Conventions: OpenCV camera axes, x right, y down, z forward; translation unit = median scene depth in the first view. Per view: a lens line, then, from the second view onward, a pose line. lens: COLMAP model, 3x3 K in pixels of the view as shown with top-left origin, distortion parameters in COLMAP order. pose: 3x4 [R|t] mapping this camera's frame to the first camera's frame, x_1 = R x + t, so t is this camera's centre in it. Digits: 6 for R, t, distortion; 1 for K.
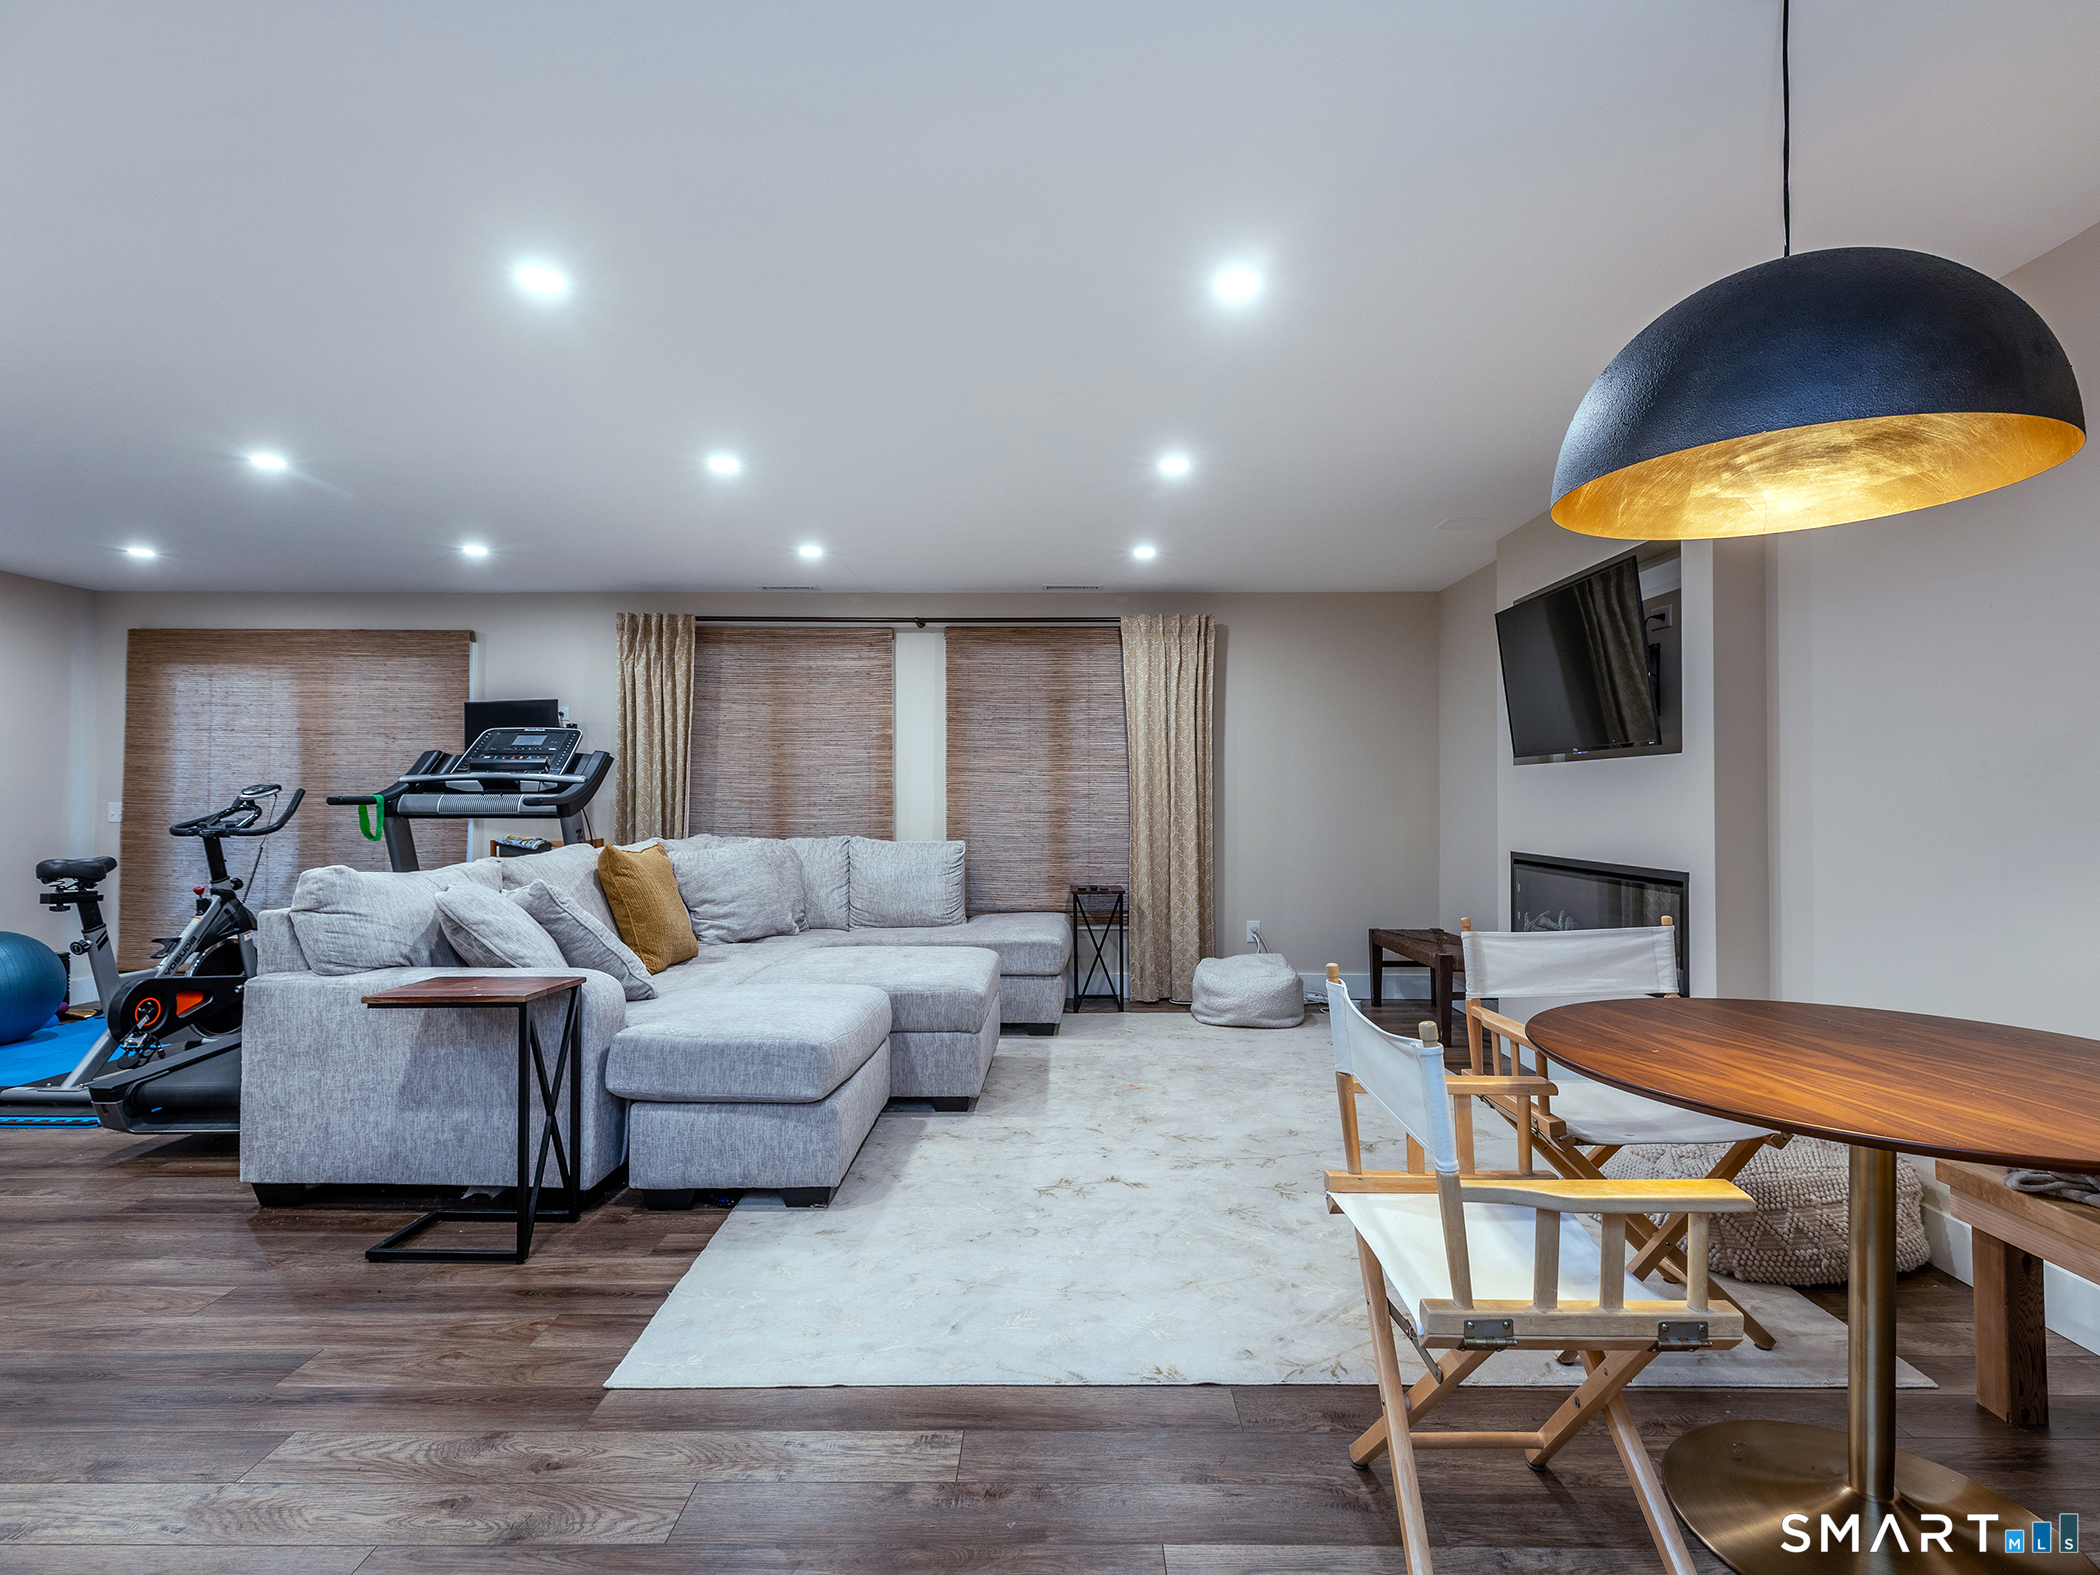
lens RADIAL K [[1011.9, 0, 1050.0], [0, 1011.9, 787.5], [0, 0, 1]] dist [-0.003293, -0.001022]
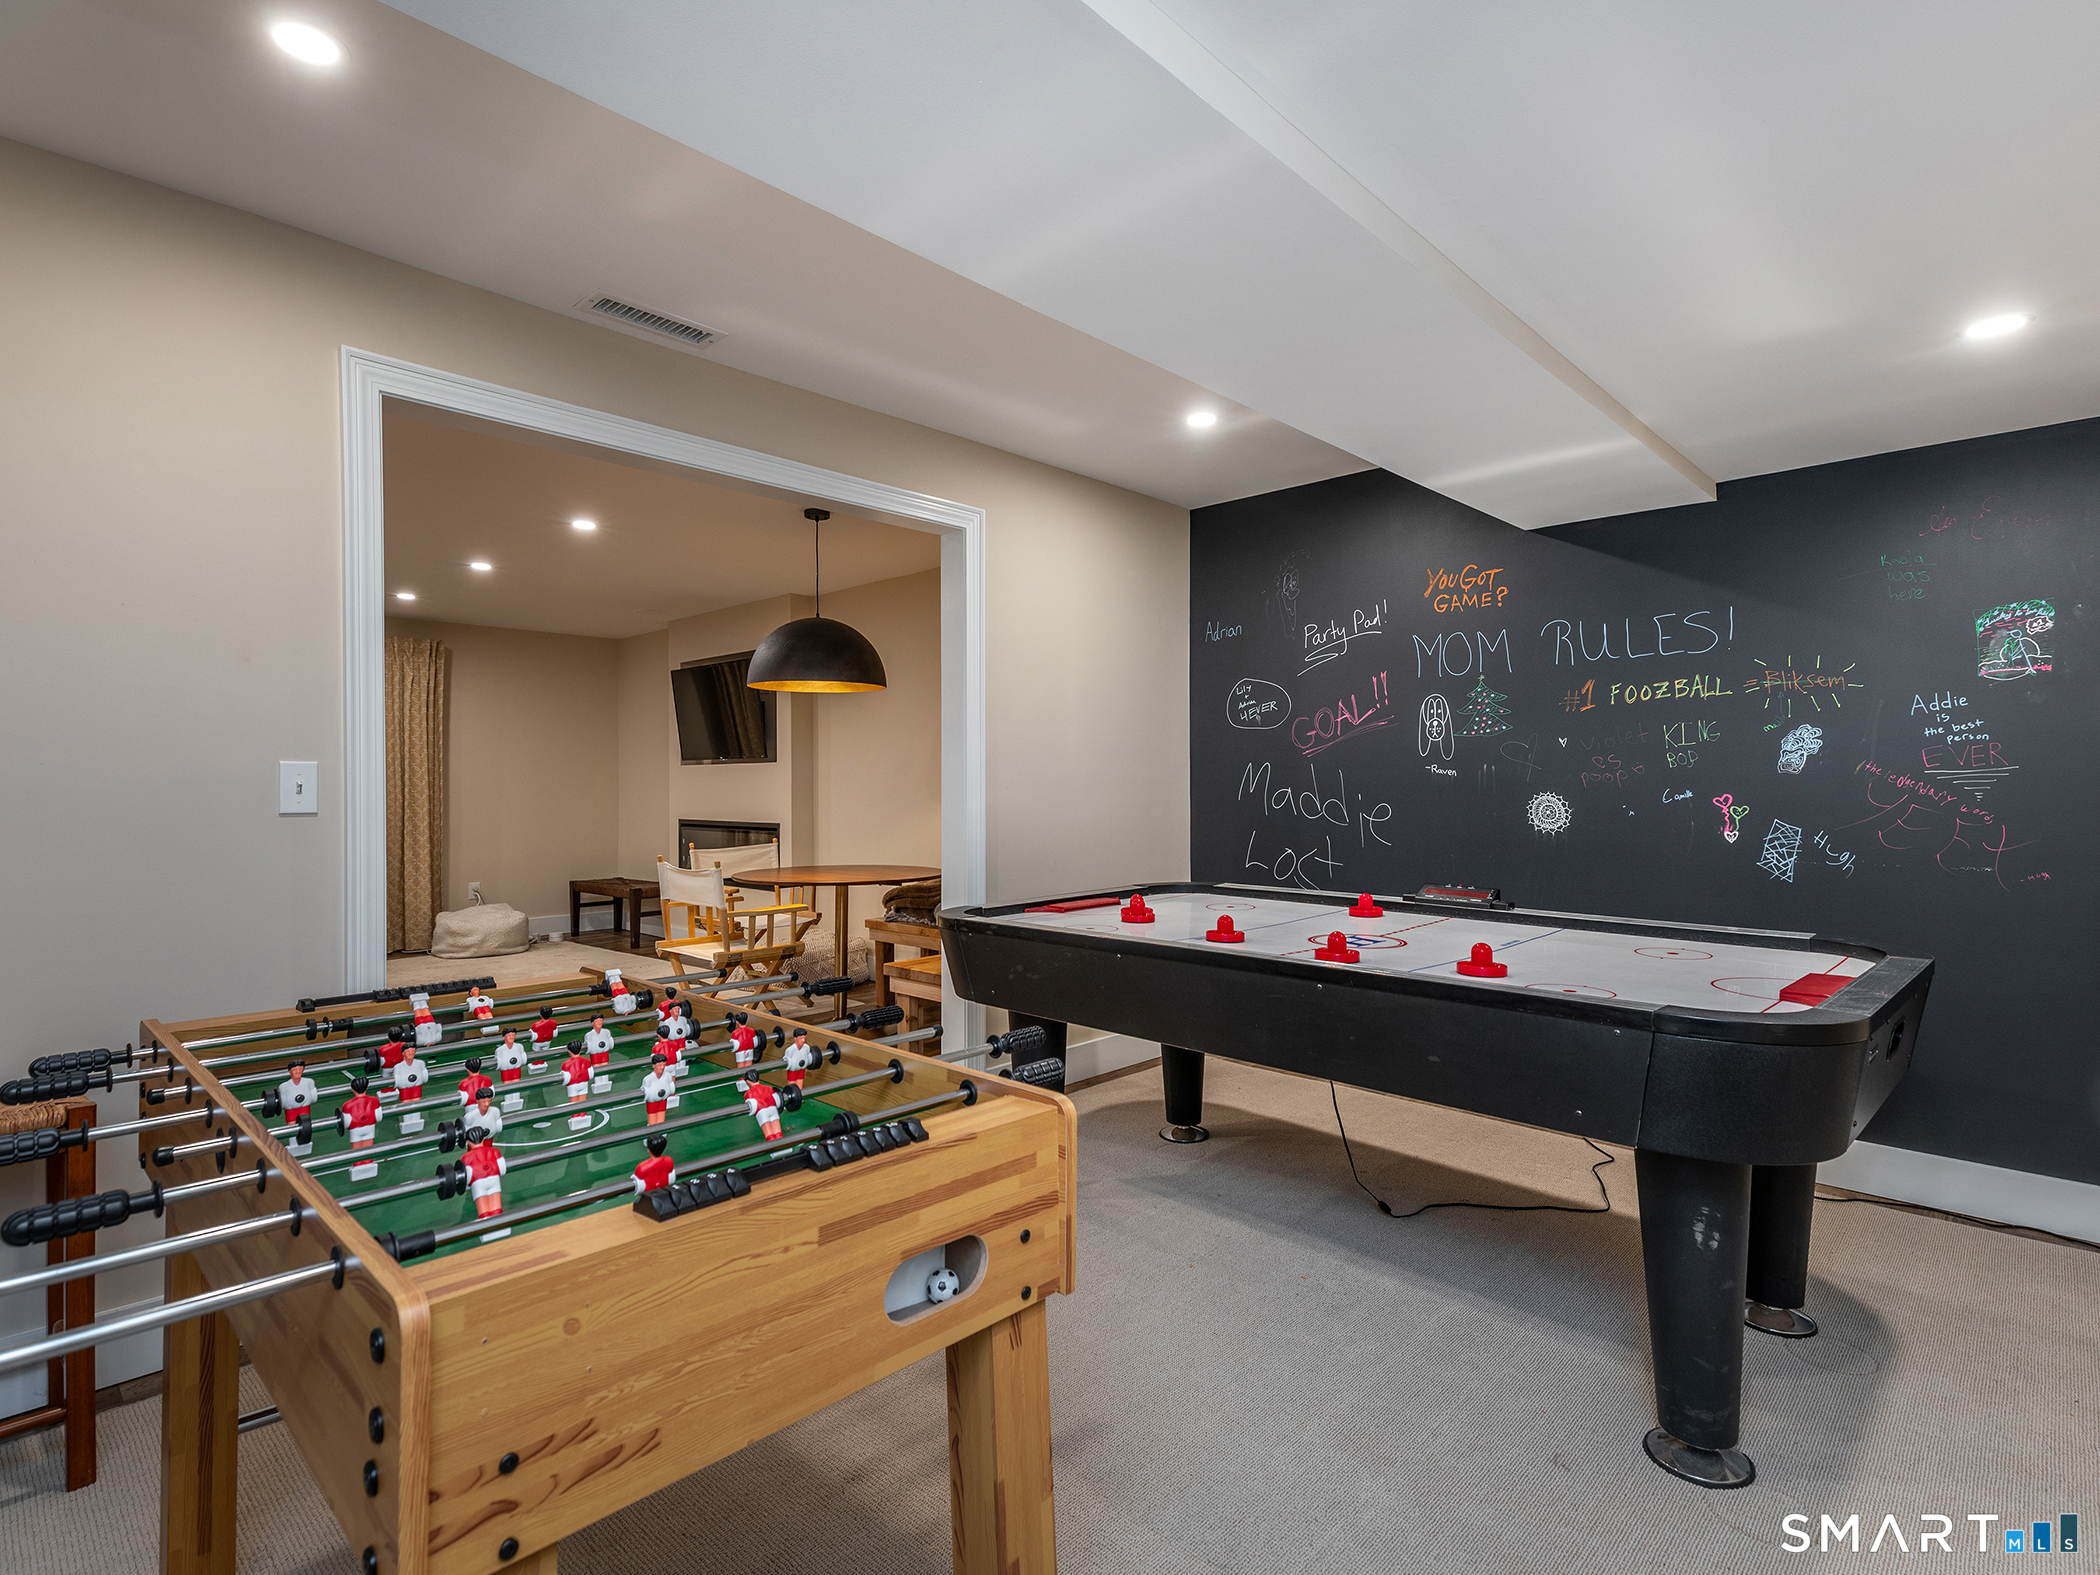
lens RADIAL K [[1078.9, 0, 1009.9], [0, 1078.9, 785.1], [0, 0, 1]] dist [0.026045, -0.000683]
pose [[0.693427, 0.004408, 0.720514, -0.359151], [-0.005790, 0.999983, -0.000545, 0.005952], [-0.720504, -0.003794, 0.693441, -0.492604]]
